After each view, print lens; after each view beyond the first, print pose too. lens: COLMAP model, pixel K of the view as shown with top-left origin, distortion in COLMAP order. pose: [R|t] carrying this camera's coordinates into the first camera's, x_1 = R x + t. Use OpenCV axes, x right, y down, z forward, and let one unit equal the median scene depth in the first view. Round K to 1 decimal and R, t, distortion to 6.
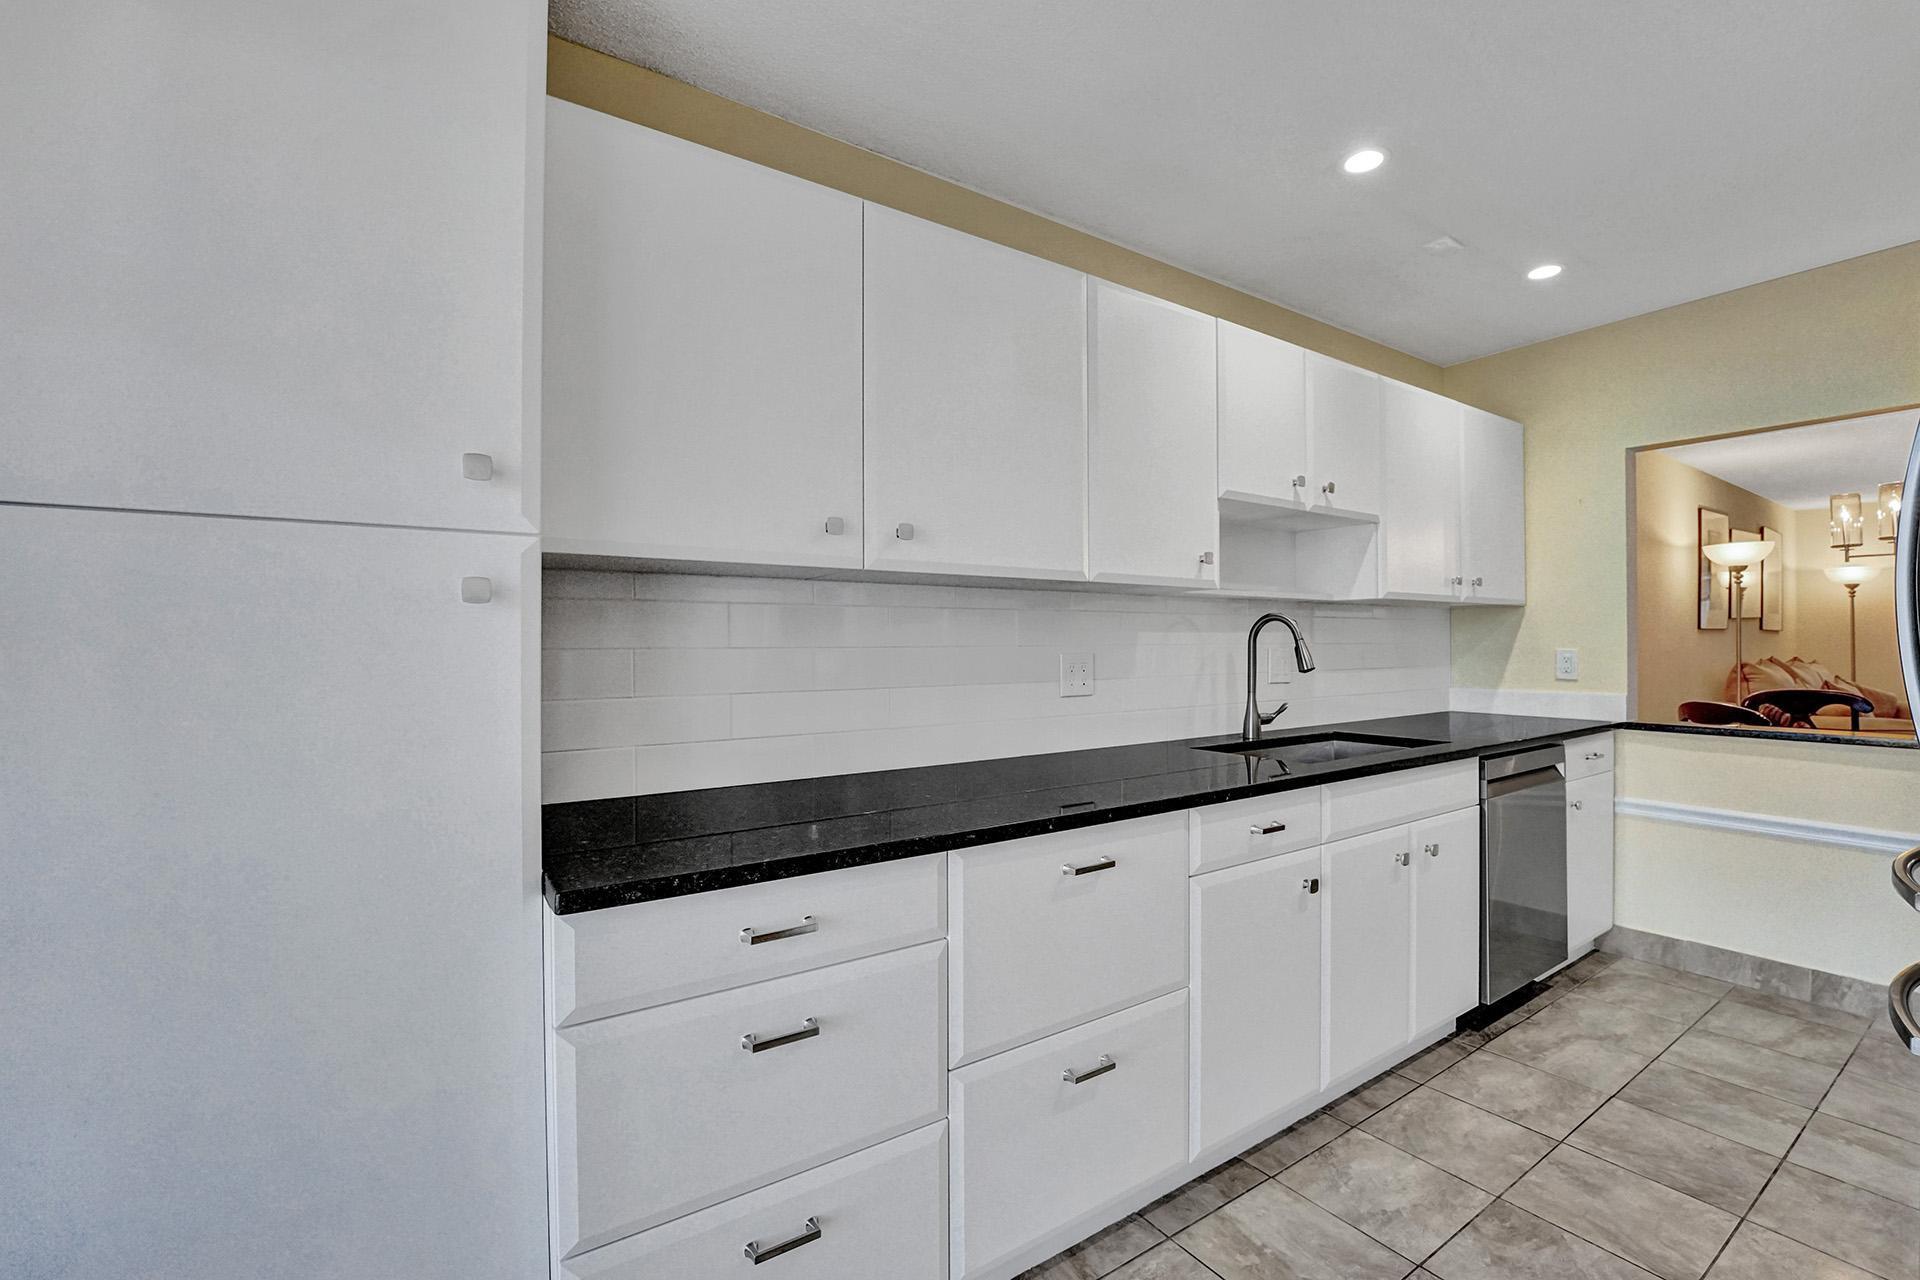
lens RADIAL K [[807.6, 0, 985.1], [0, 807.6, 636.1], [0, 0, 1]] dist [-0.026359, 0.002131]
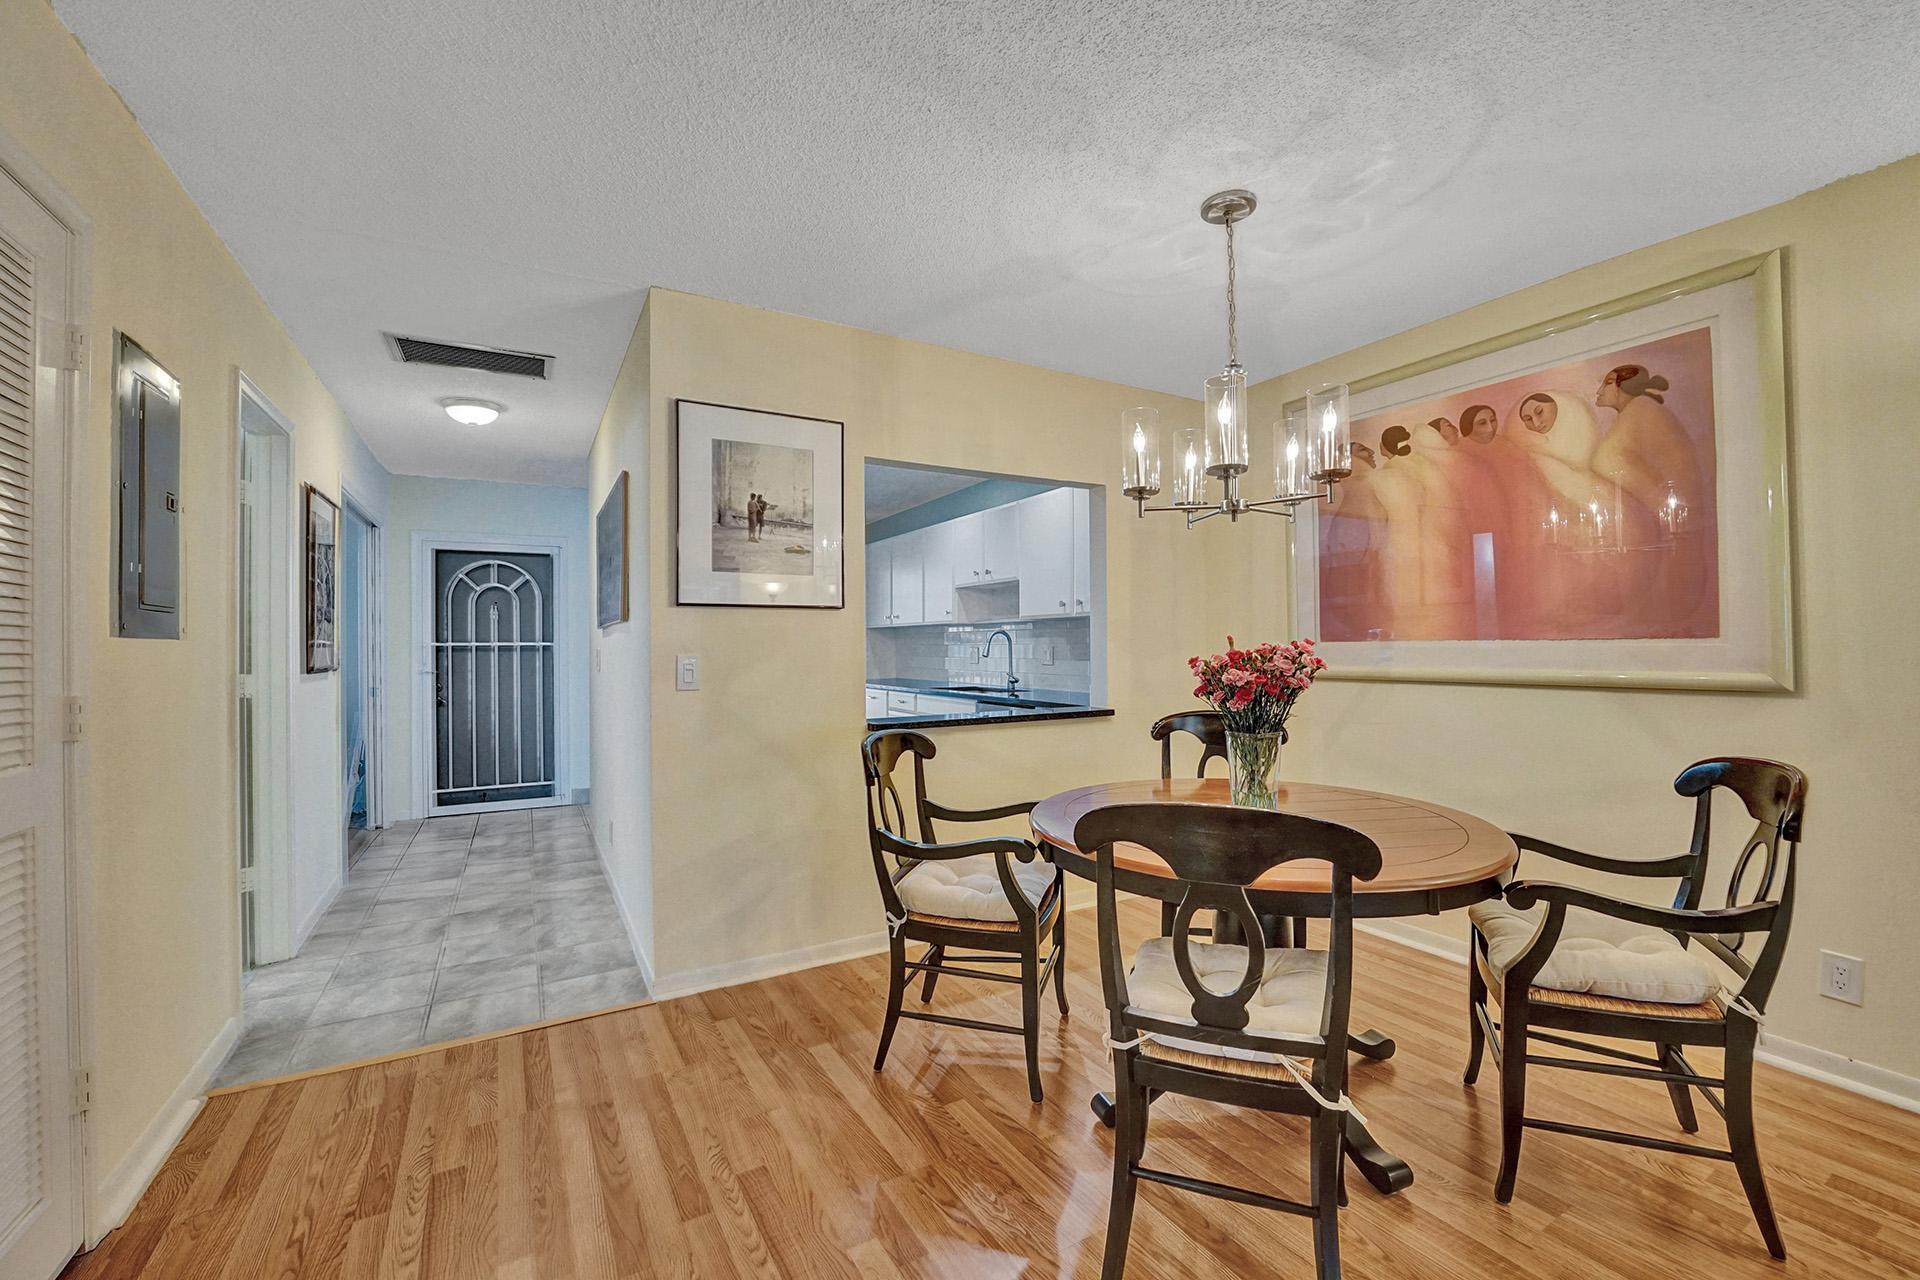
lens RADIAL K [[807.6, 0, 979.2], [0, 807.6, 655.6], [0, 0, 1]] dist [-0.026359, 0.002131]
pose [[-0.074414, 0.018076, -0.997064, 2.373951], [0.014775, 0.999746, 0.017022, 0.001619], [0.997118, -0.013465, -0.074662, 1.052756]]
